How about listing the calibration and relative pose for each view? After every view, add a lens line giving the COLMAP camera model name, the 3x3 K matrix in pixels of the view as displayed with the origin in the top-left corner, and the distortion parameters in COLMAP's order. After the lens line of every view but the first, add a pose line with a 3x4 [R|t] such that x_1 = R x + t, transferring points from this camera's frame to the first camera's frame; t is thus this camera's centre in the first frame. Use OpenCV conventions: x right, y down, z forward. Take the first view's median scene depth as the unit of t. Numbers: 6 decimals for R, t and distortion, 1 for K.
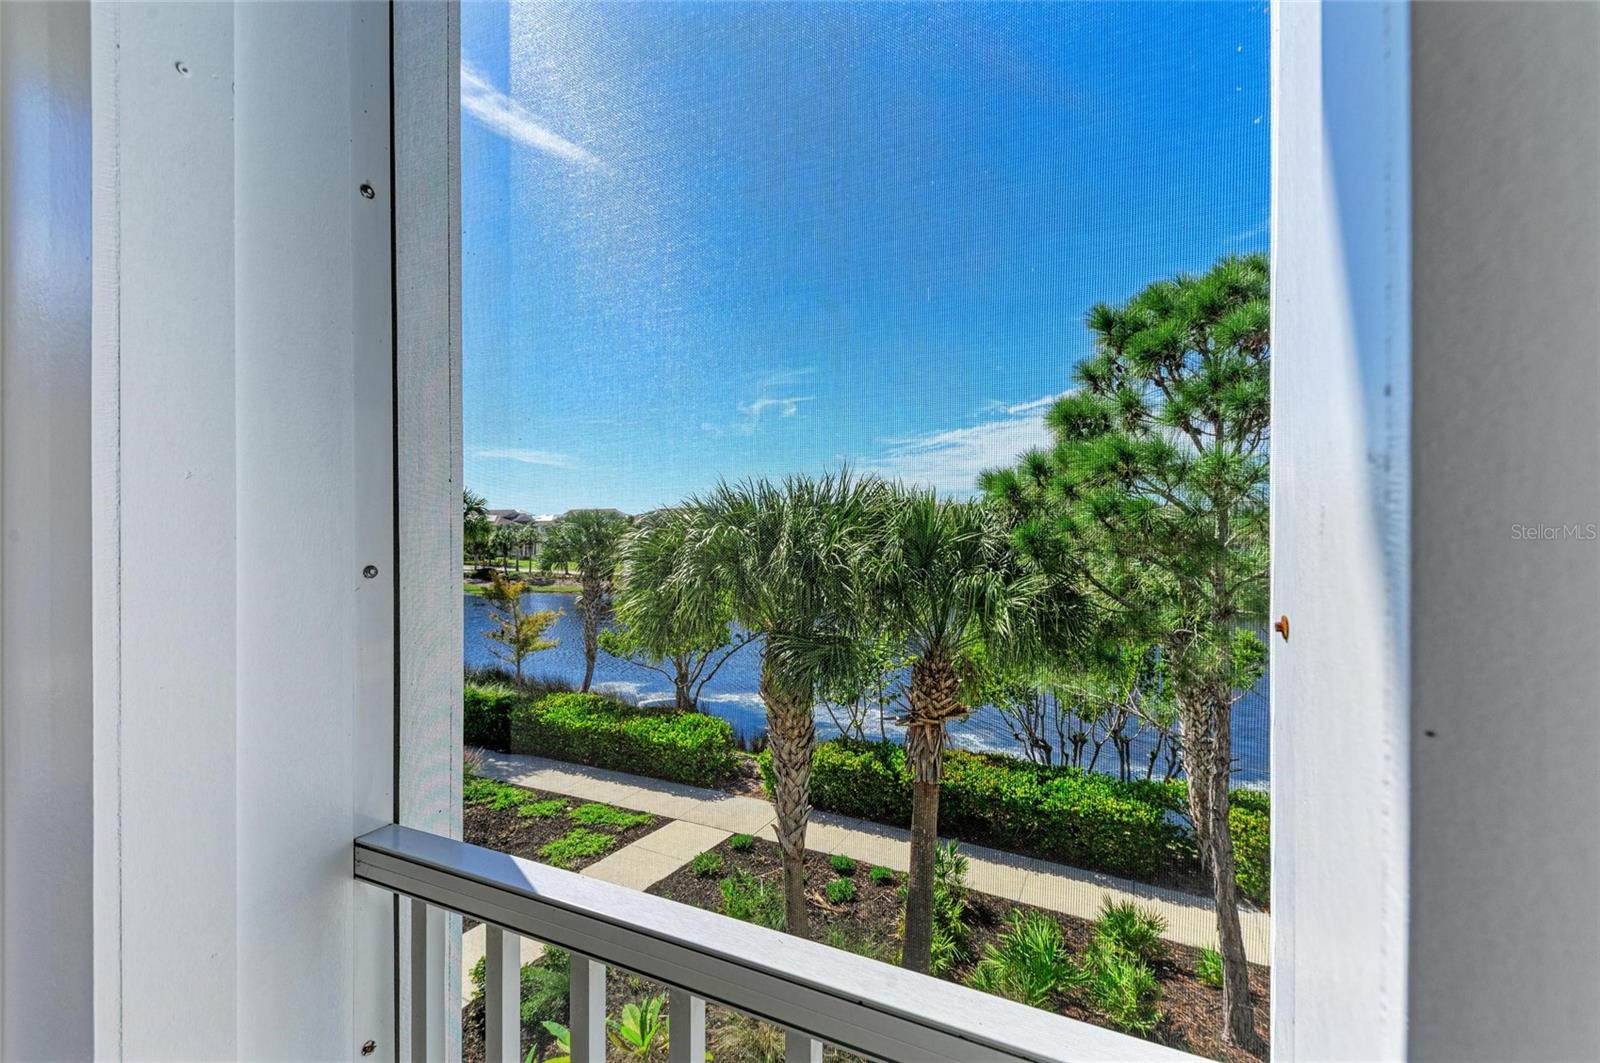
lens RADIAL K [[676.9, 0, 800.1], [0, 676.9, 535.3], [0, 0, 1]] dist [-0.015939, -0.000126]
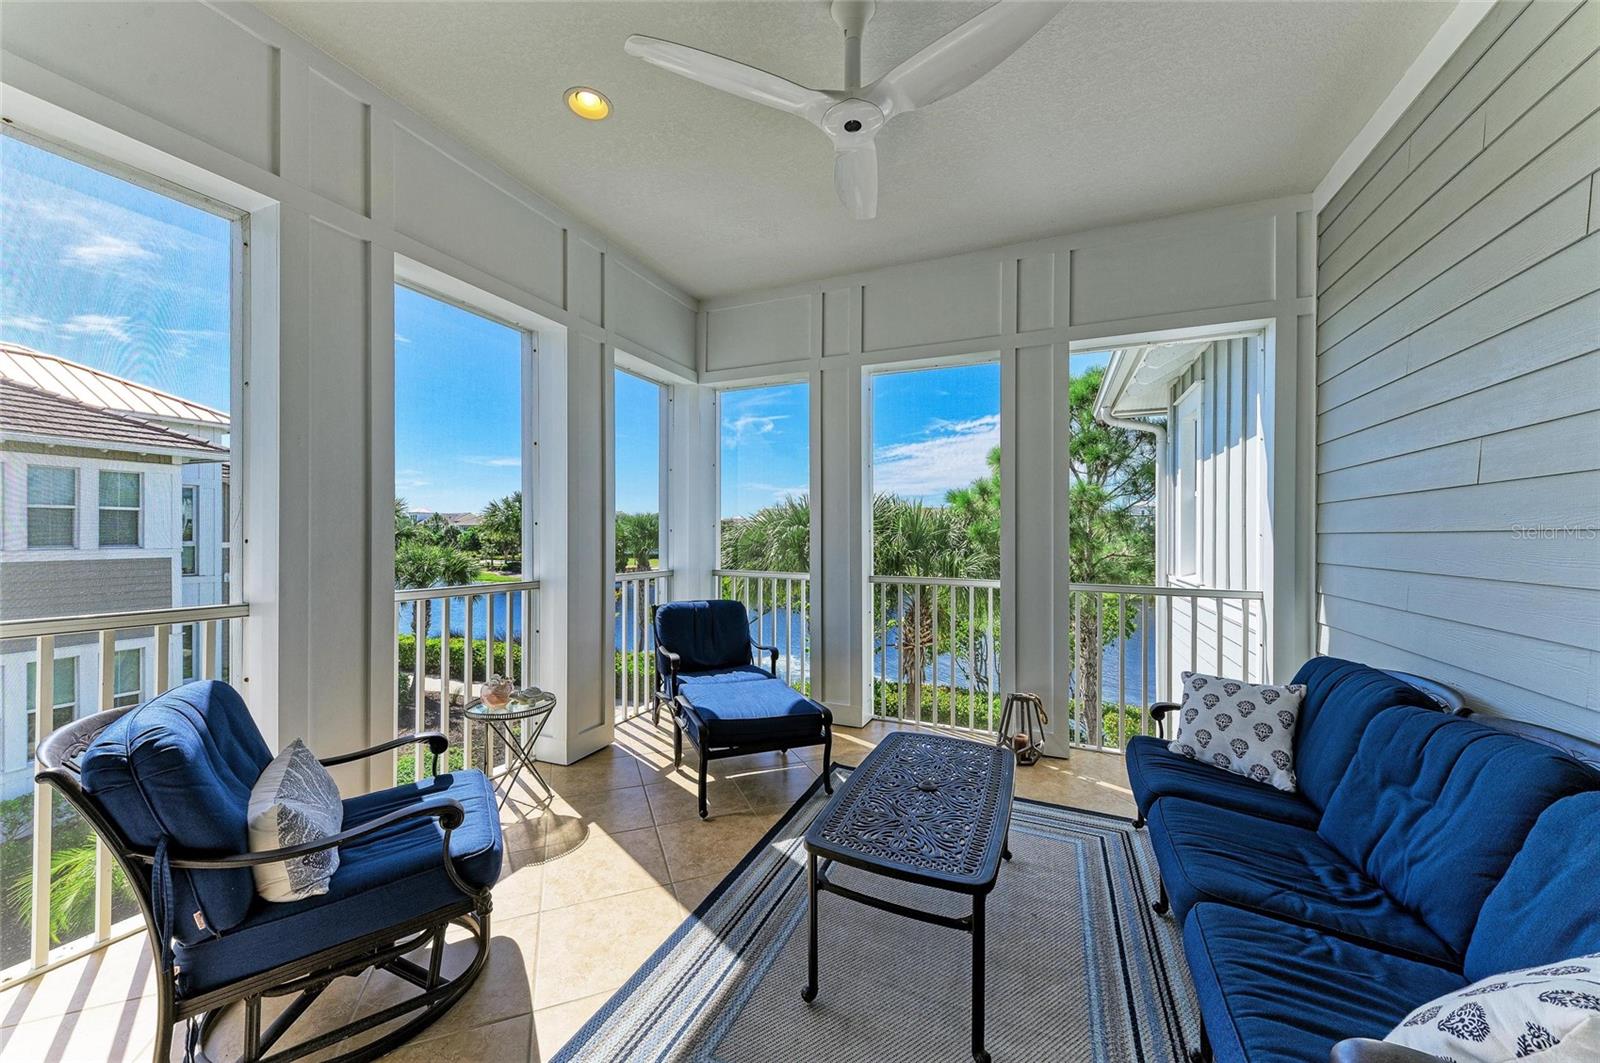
lens RADIAL K [[585.2, 0, 797.2], [0, 585.2, 532.9], [0, 0, 1]] dist [0.009336, -0.000813]
pose [[0.999365, -0.000937, 0.035610, -0.148925], [0.001021, 0.999997, -0.002350, 0.008407], [-0.035608, 0.002385, 0.999363, -0.404547]]
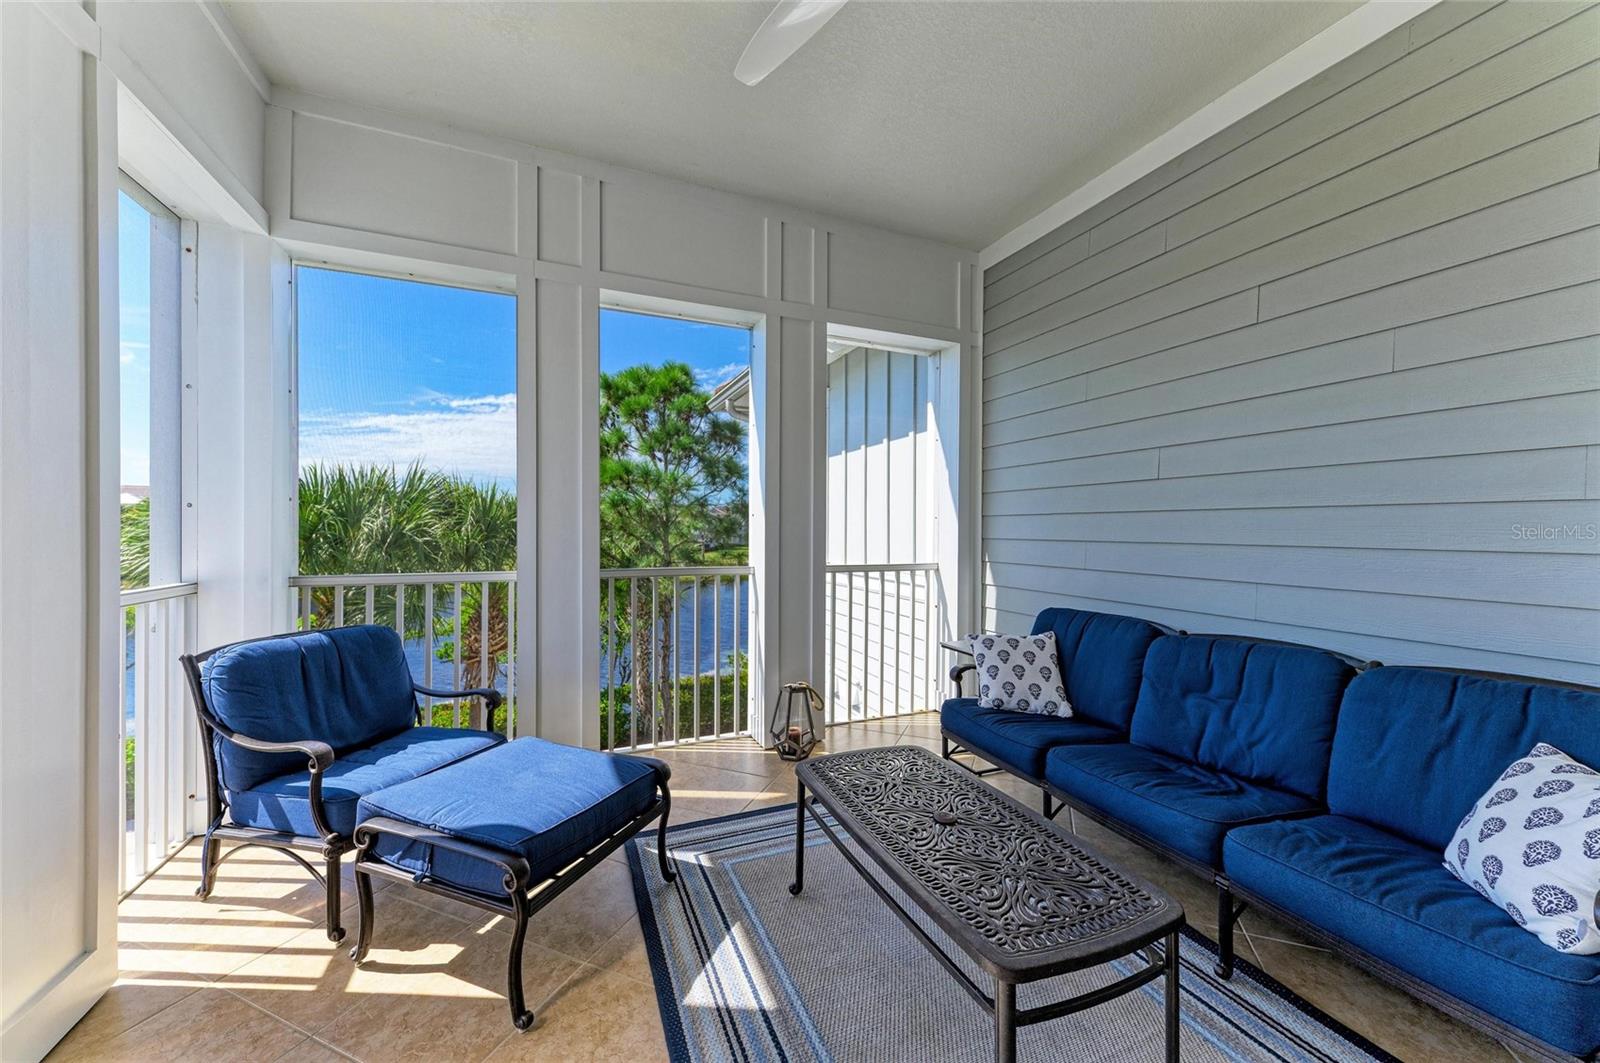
lens RADIAL K [[585.2, 0, 802.6], [0, 585.2, 525.6], [0, 0, 1]] dist [0.009336, -0.000813]
pose [[0.665317, -0.003972, 0.746550, -0.260289], [0.001558, 0.999991, 0.003933, 0.014007], [-0.746559, -0.001454, 0.665317, -0.263528]]
